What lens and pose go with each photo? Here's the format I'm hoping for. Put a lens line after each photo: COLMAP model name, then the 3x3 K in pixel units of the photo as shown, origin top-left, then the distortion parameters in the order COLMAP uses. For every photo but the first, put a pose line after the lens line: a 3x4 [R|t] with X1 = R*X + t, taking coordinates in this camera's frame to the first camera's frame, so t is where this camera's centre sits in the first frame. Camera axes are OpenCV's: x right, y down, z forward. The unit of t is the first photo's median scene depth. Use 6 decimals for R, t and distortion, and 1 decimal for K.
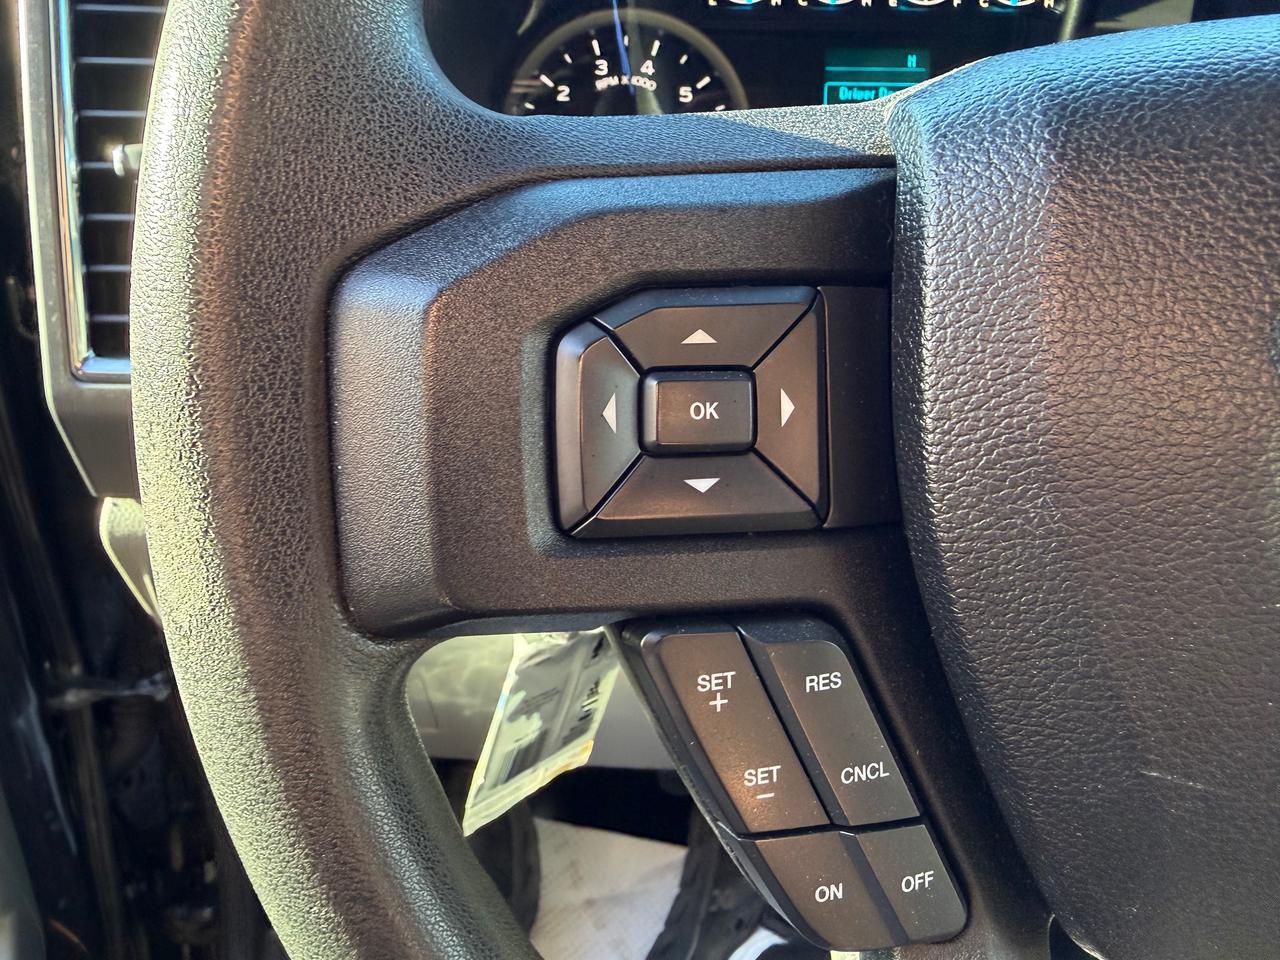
lens RADIAL K [[873.8, 0, 569.4], [0, 873.8, 477.0], [0, 0, 1]] dist [0.020581, -0.008564]
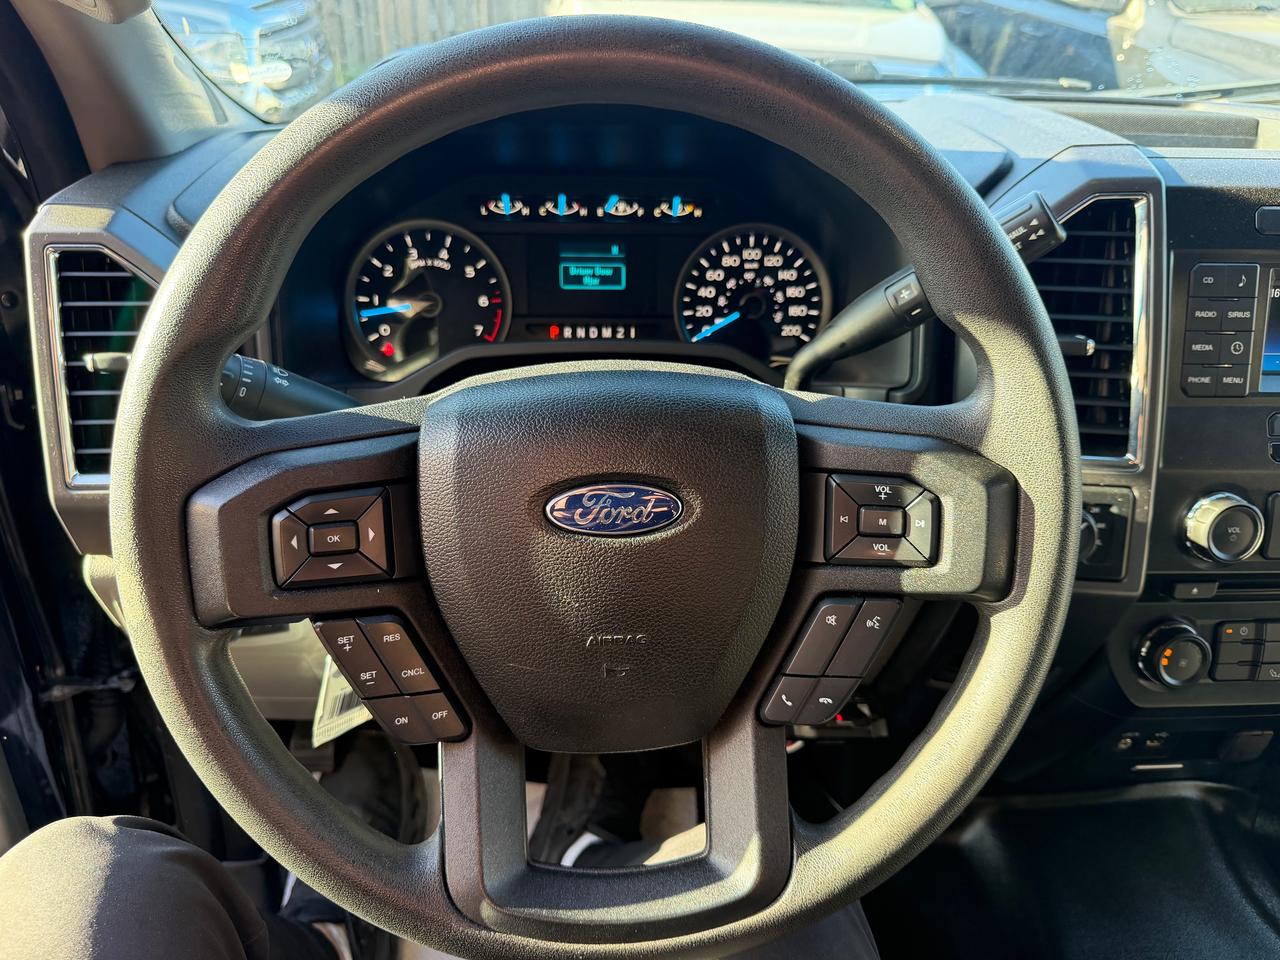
lens RADIAL K [[908.1, 0, 640.0], [0, 908.1, 480.0], [0, 0, 1]] dist [0.010146, -0.031199]
pose [[0.995793, -0.030590, 0.086374, 0.349855], [0.029353, 0.999448, 0.015553, -0.111158], [-0.086802, -0.012953, 0.996141, -0.760040]]
